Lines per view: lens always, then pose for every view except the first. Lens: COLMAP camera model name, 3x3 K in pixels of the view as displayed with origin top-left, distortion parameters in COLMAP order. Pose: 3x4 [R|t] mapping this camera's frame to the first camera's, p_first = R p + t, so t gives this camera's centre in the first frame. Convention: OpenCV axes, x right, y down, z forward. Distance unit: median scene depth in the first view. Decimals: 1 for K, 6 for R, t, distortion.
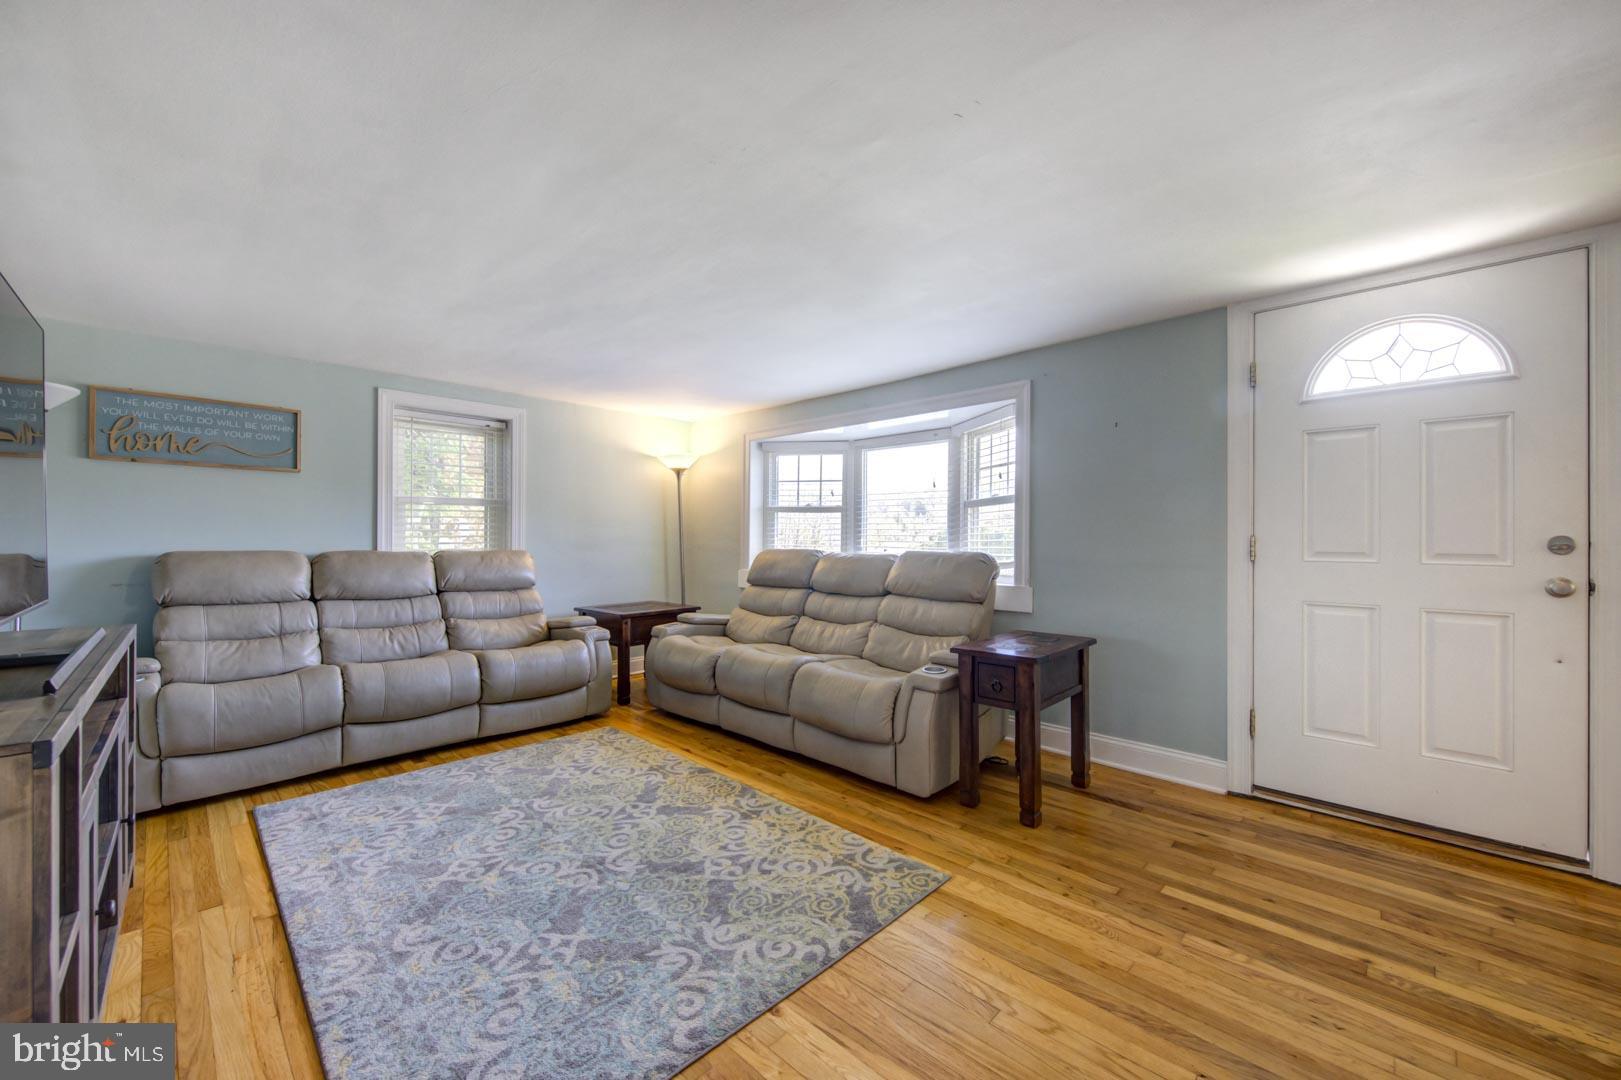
lens RADIAL K [[632.1, 0, 810.5], [0, 632.1, 540.0], [0, 0, 1]] dist [-0.000548, -0.000746]
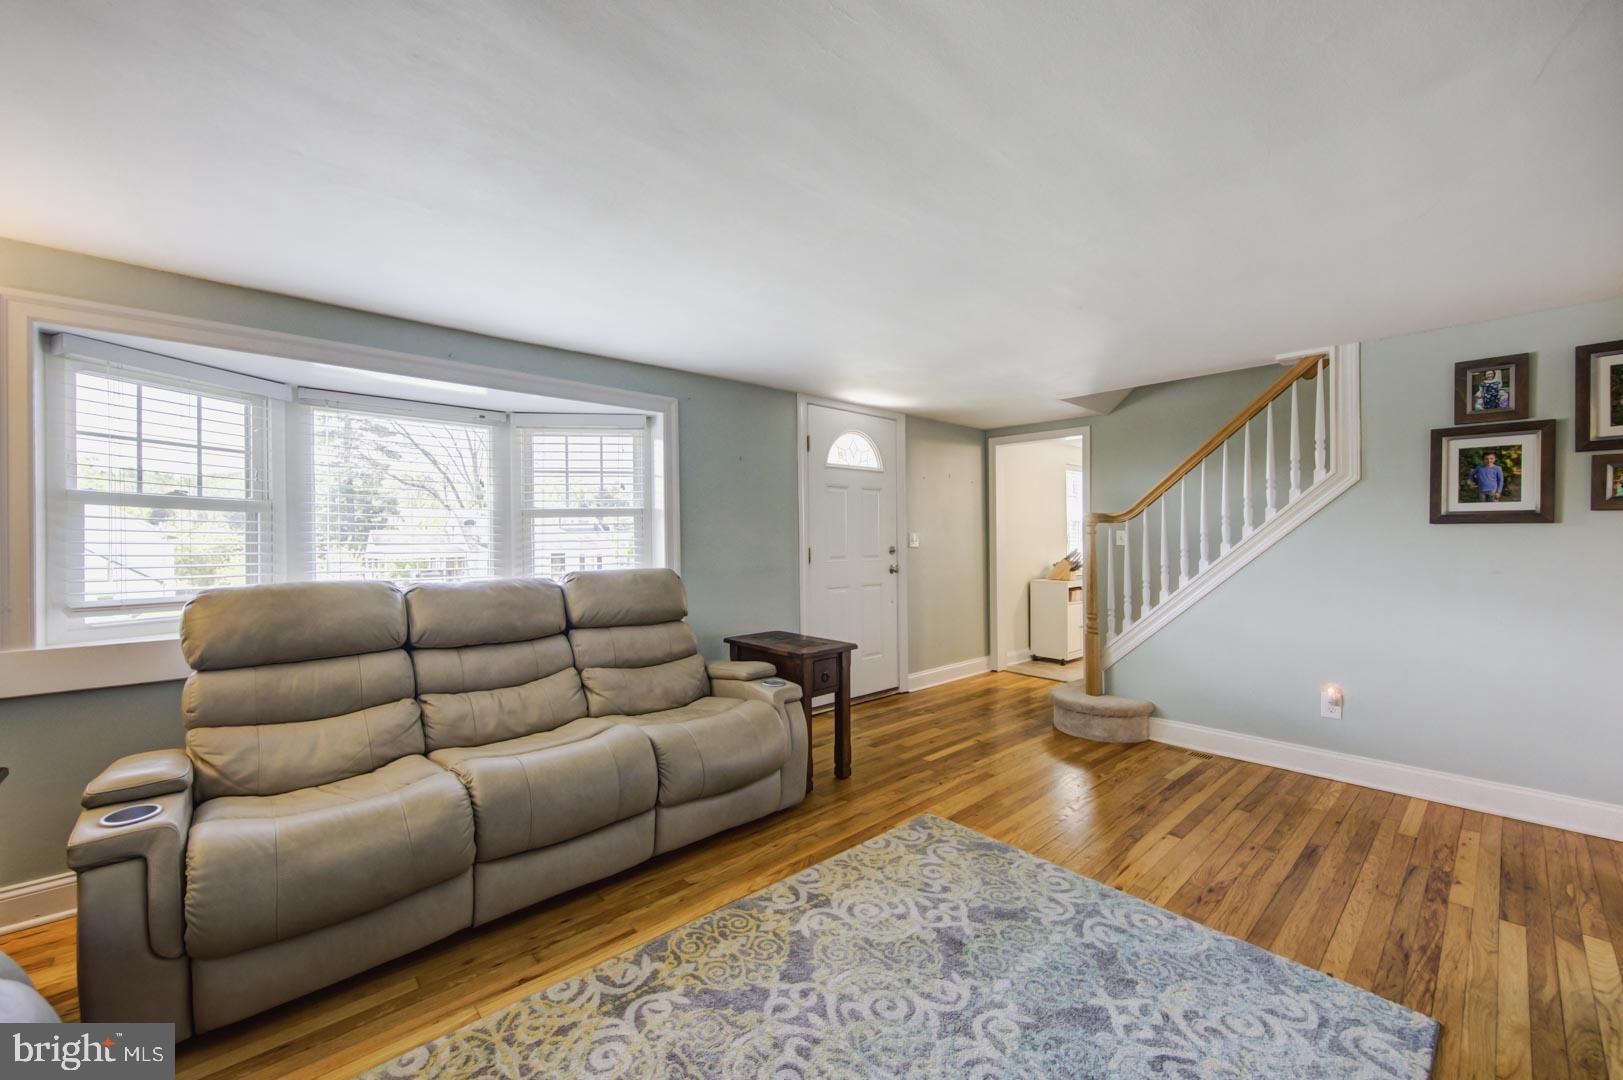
lens RADIAL K [[645.6, 0, 811.5], [0, 645.6, 540.0], [0, 0, 1]] dist [0.002190, 0.000139]
pose [[0.049919, -0.004736, 0.998742, -1.030199], [0.010670, 0.999934, 0.004208, -0.036651], [-0.998696, 0.010446, 0.049966, 1.073622]]
